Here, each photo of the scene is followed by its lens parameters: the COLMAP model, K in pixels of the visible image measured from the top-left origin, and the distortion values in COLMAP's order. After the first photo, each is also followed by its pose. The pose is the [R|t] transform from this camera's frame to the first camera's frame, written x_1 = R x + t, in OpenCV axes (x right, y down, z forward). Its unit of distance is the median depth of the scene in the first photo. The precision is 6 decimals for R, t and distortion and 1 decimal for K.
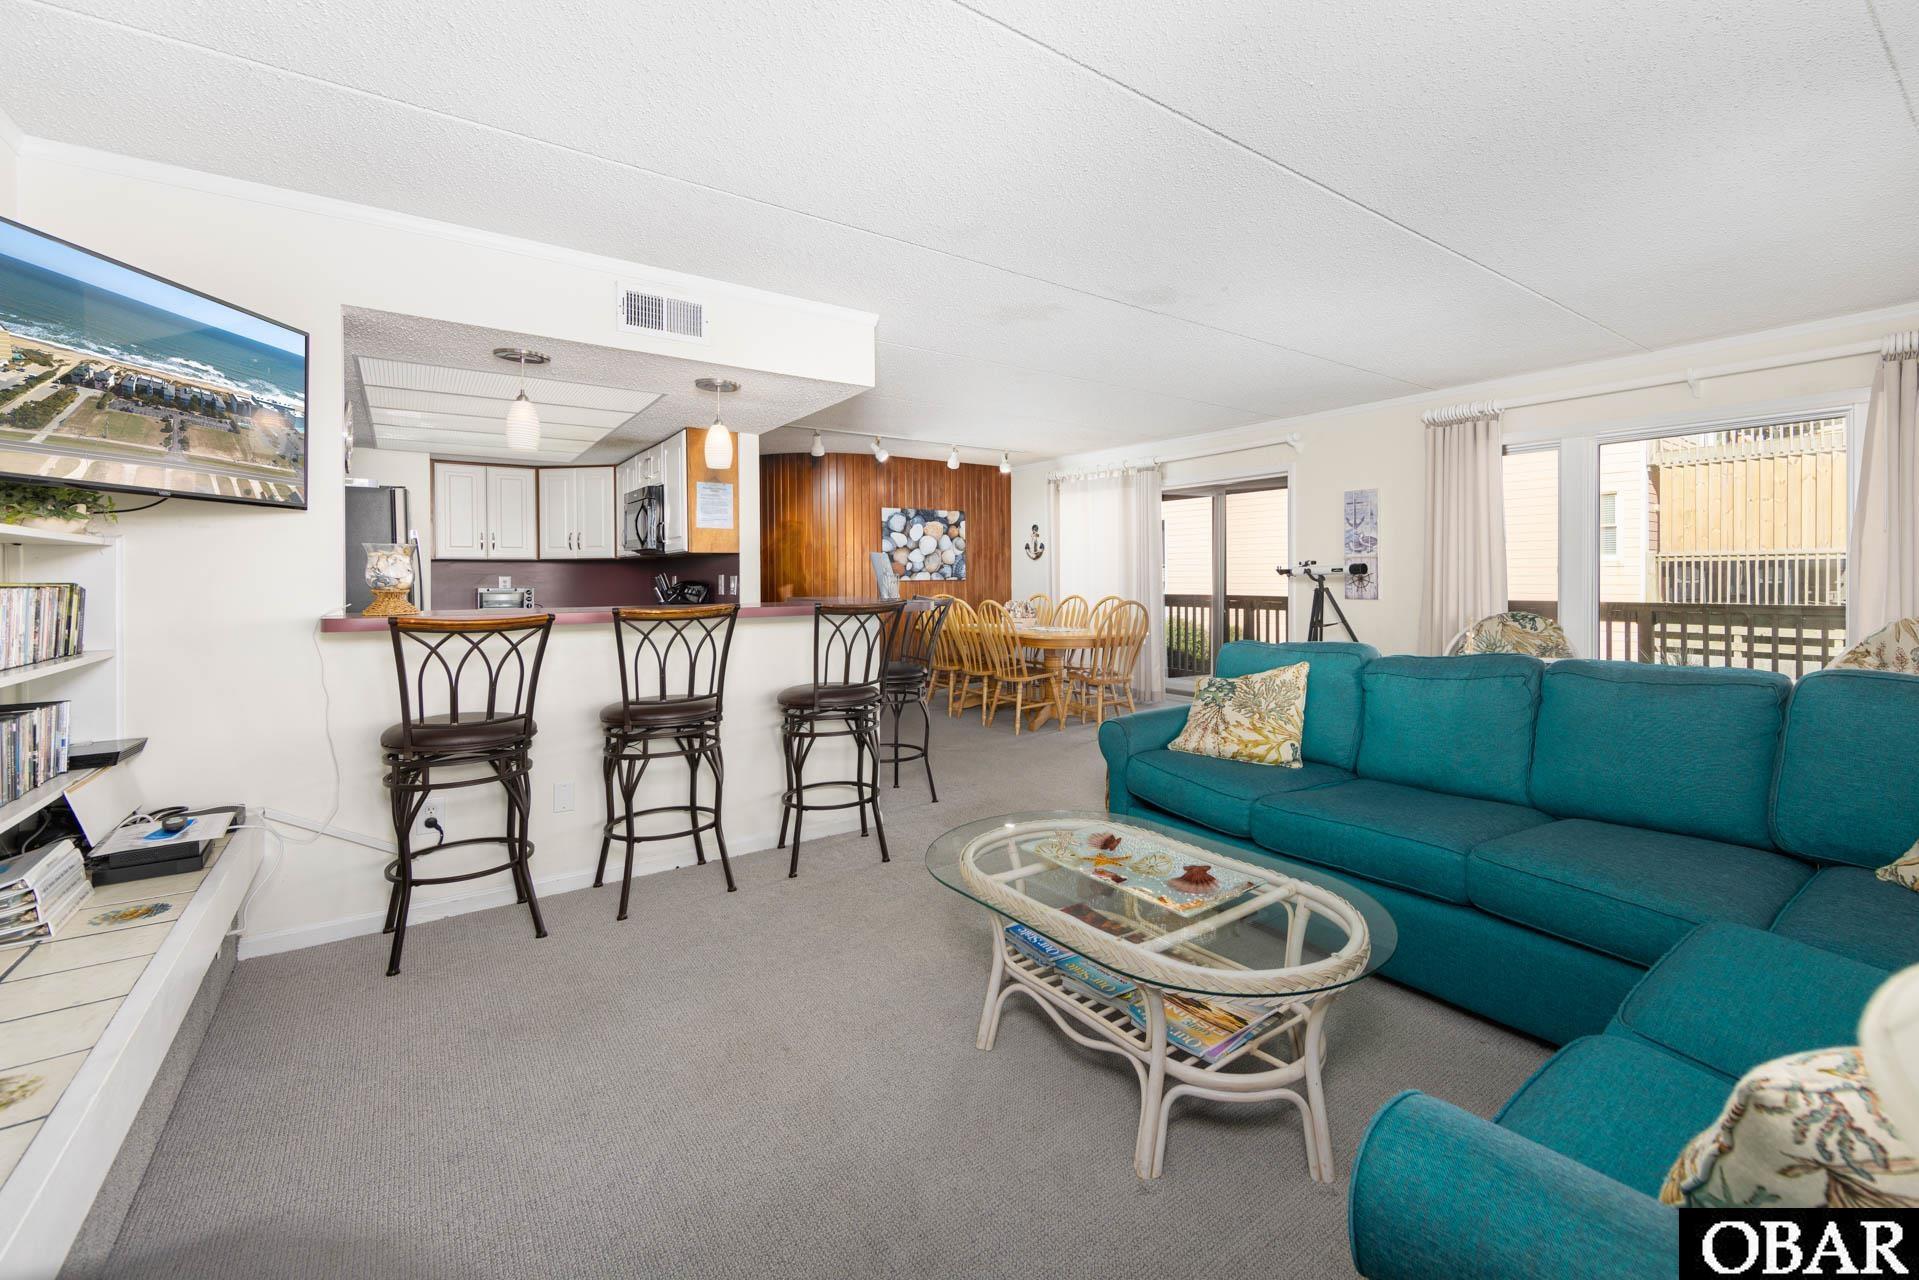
lens RADIAL K [[831.4, 0, 1047.1], [0, 831.4, 577.4], [0, 0, 1]] dist [-0.004655, -0.002321]
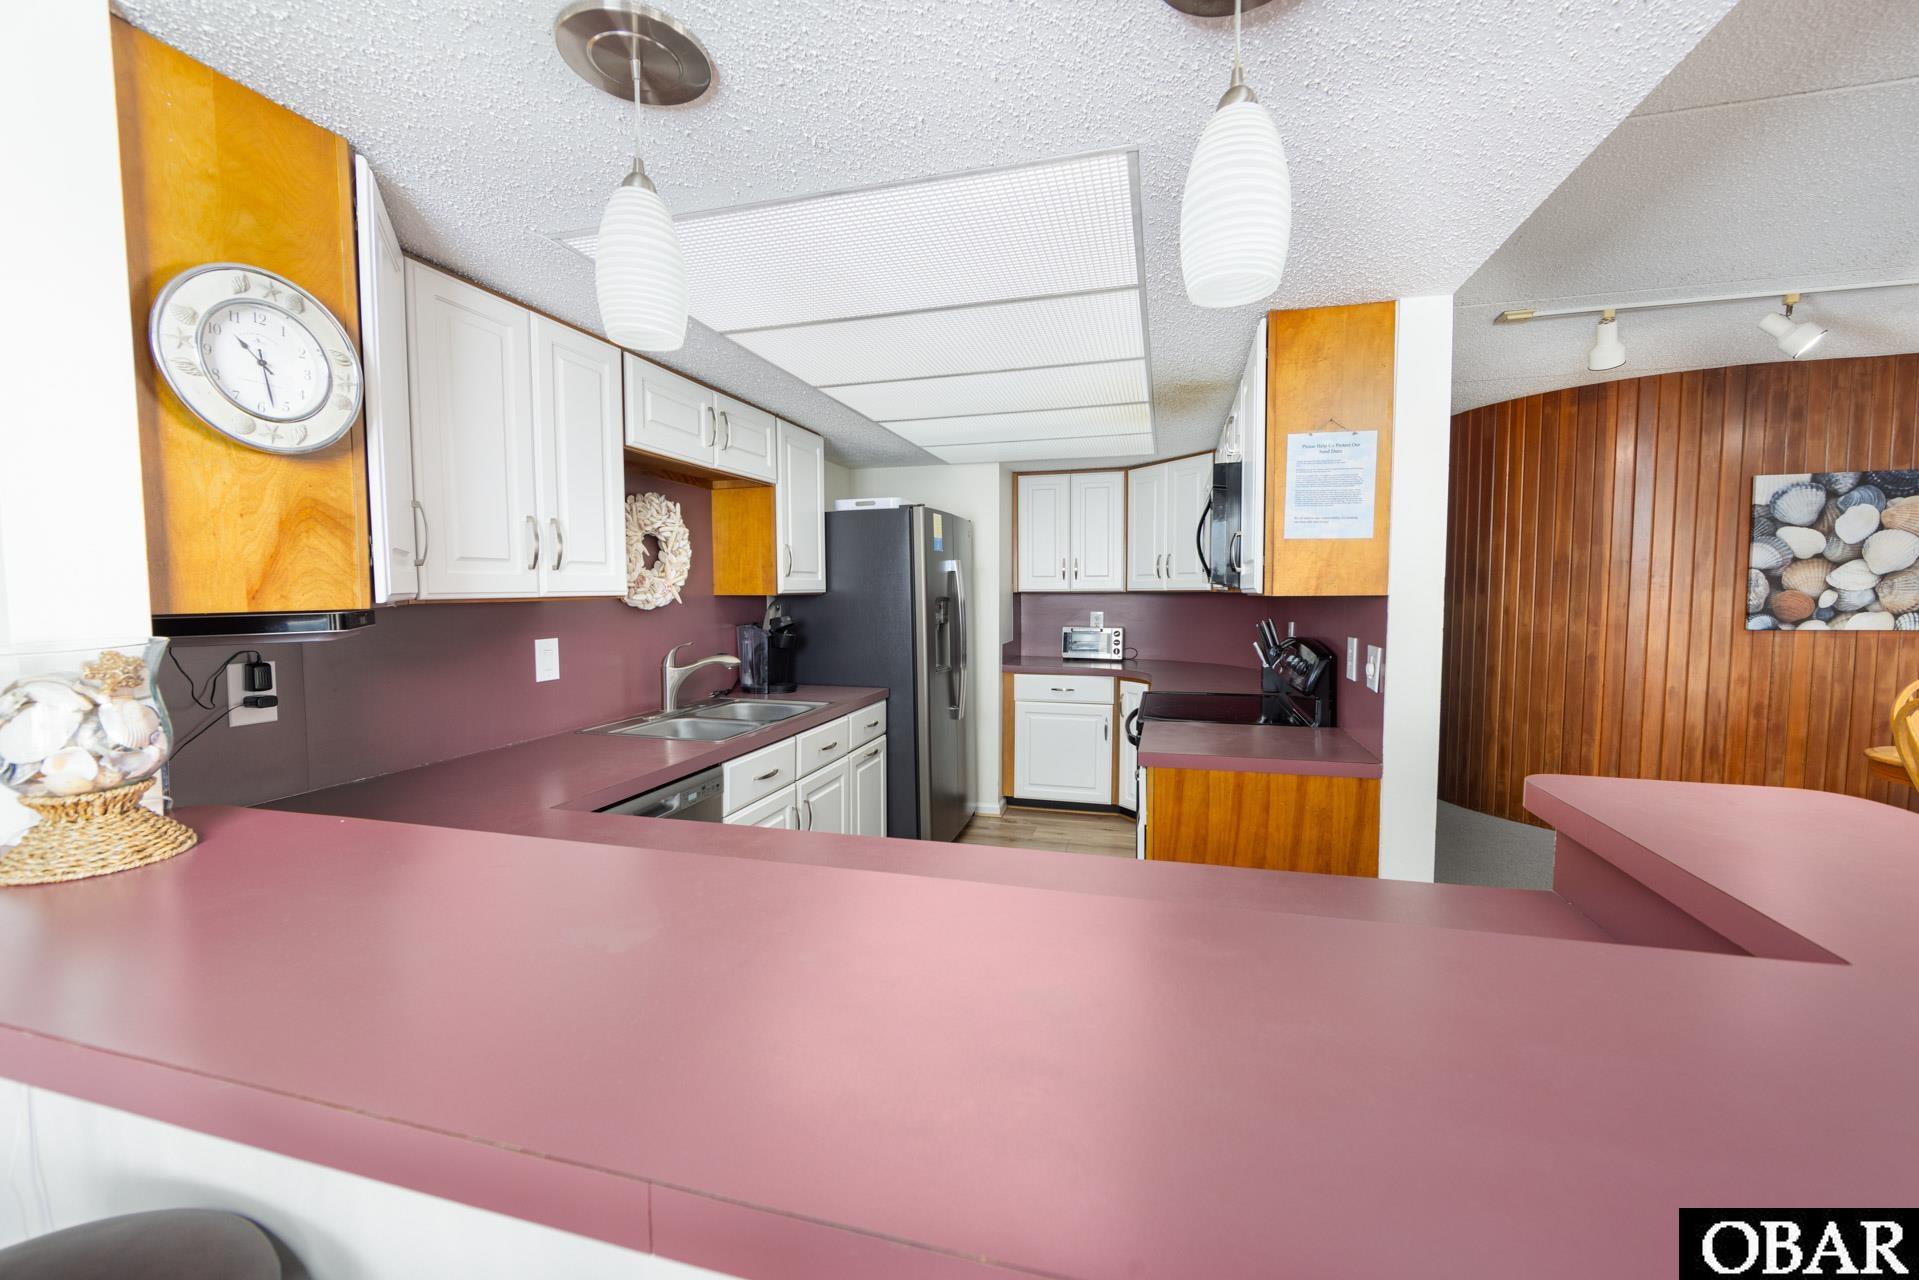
lens RADIAL K [[756.1, 0, 956.6], [0, 756.1, 635.1], [0, 0, 1]] dist [-0.001600, -0.000661]
pose [[0.596140, 0.051408, -0.801233, -0.196936], [0.000812, 0.997909, 0.064631, -0.034728], [0.802880, -0.039180, 0.594851, 0.607576]]
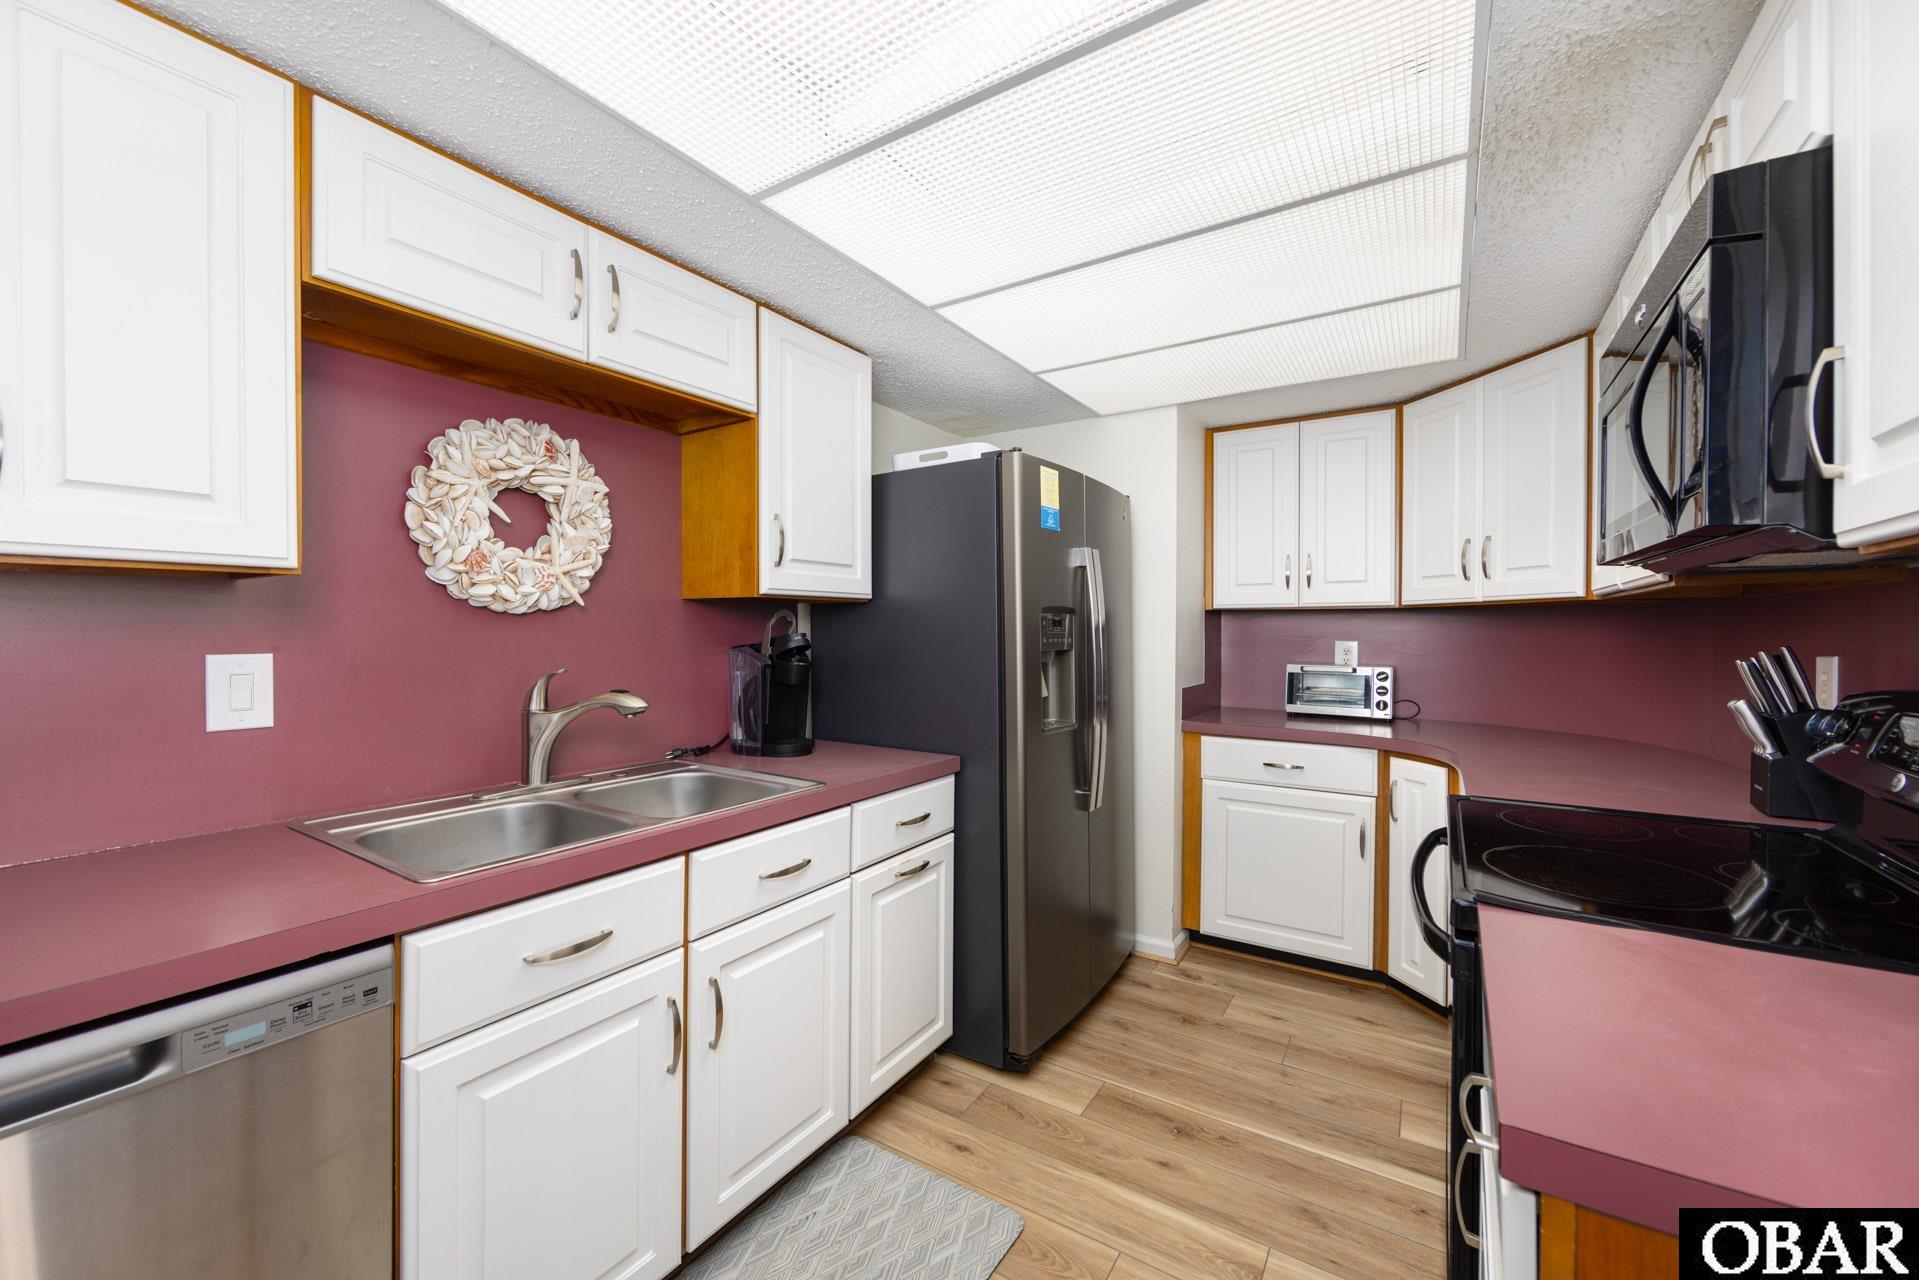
lens RADIAL K [[756.1, 0, 956.7], [0, 756.1, 637.1], [0, 0, 1]] dist [-0.001600, -0.000661]
pose [[0.333402, 0.015238, -0.942662, -0.397213], [-0.003685, 0.999883, 0.014859, -0.012875], [0.942778, -0.001480, 0.333419, 0.829097]]
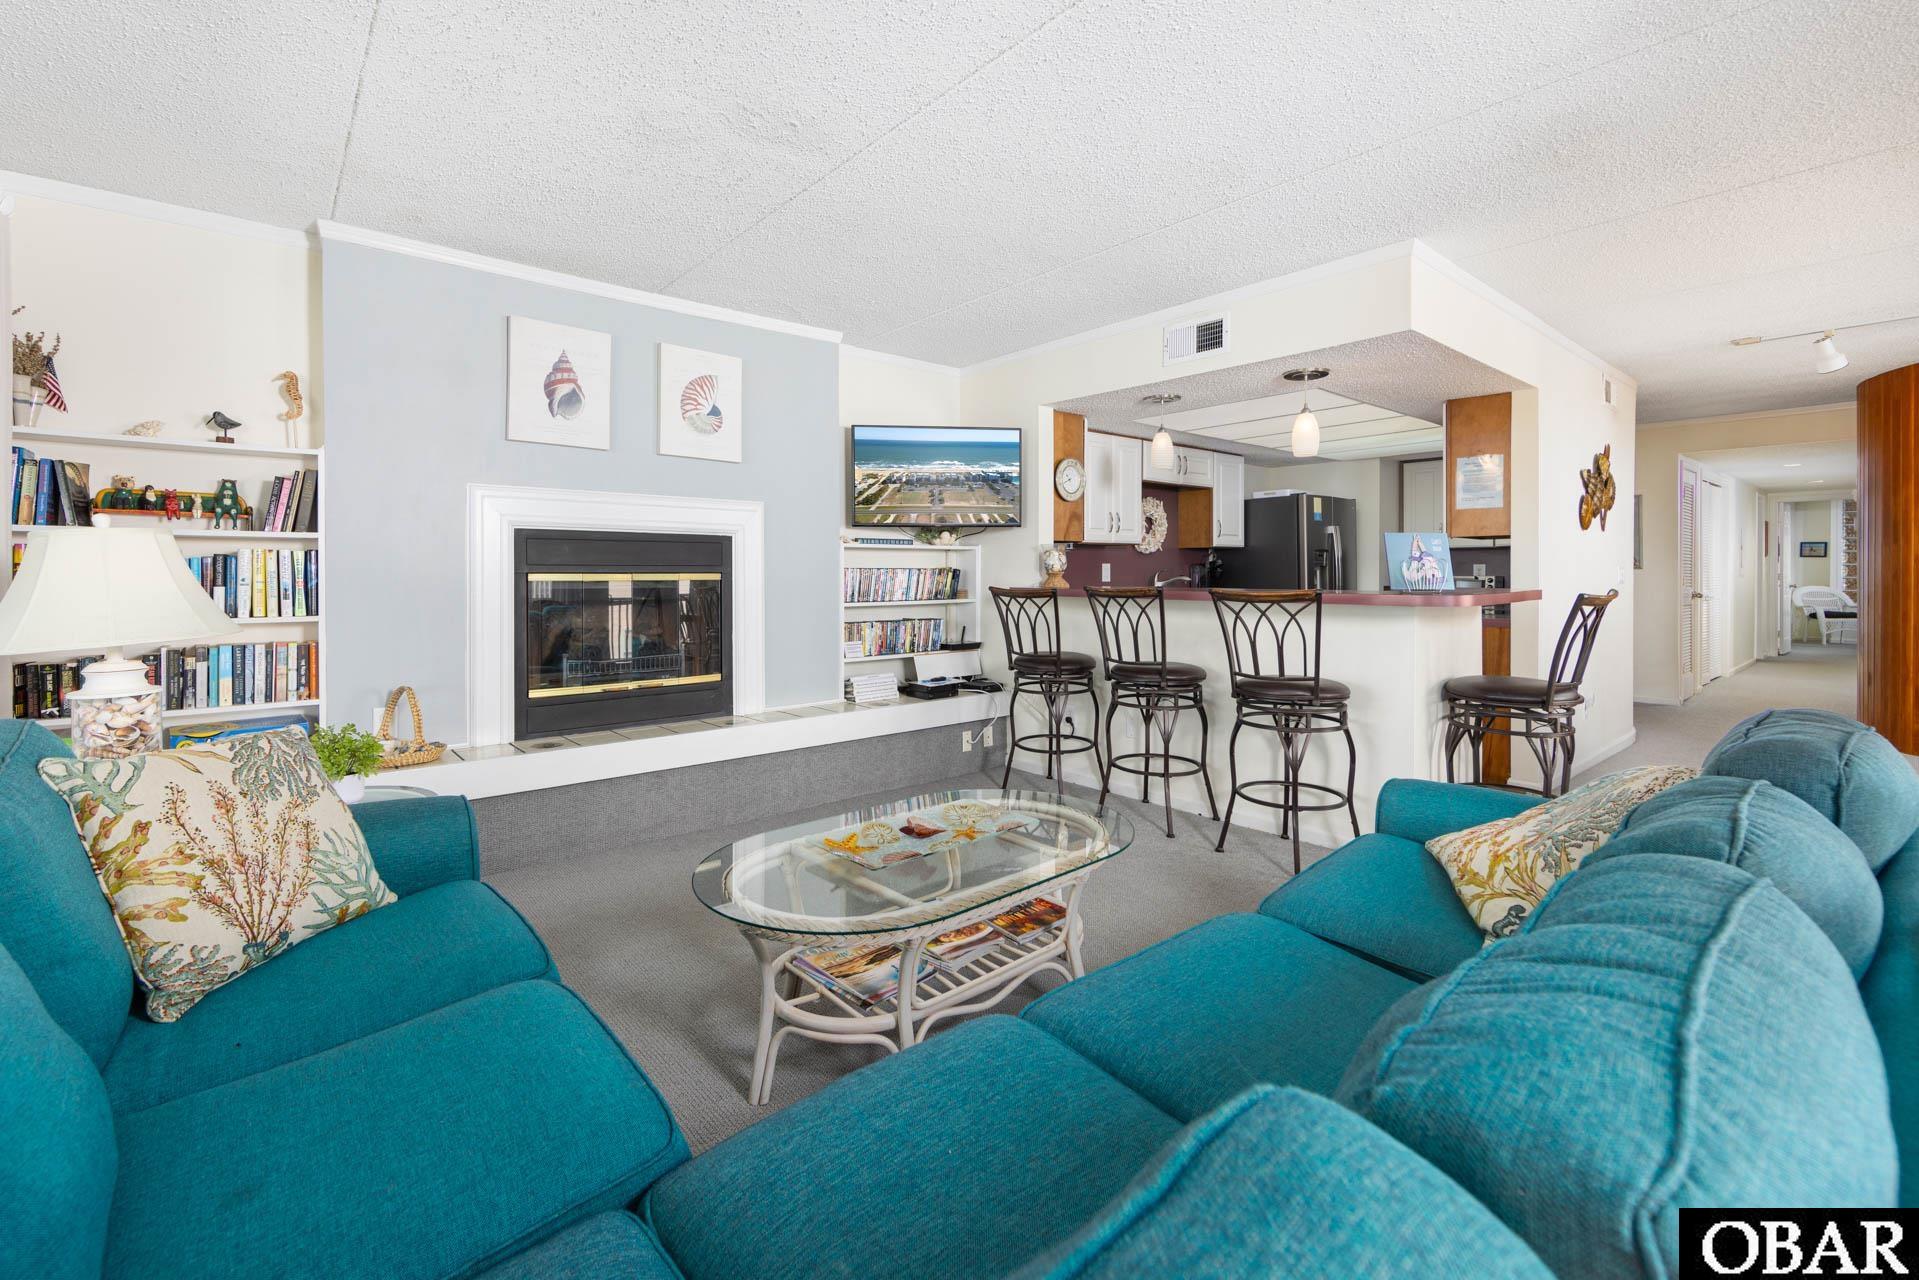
lens RADIAL K [[831.4, 0, 921.1], [0, 831.4, 569.4], [0, 0, 1]] dist [-0.004655, -0.002321]
pose [[0.025726, 0.001207, -0.999668, 0.465114], [0.000427, 0.999999, 0.001219, 0.004667], [0.999669, -0.000458, 0.025726, 0.384891]]
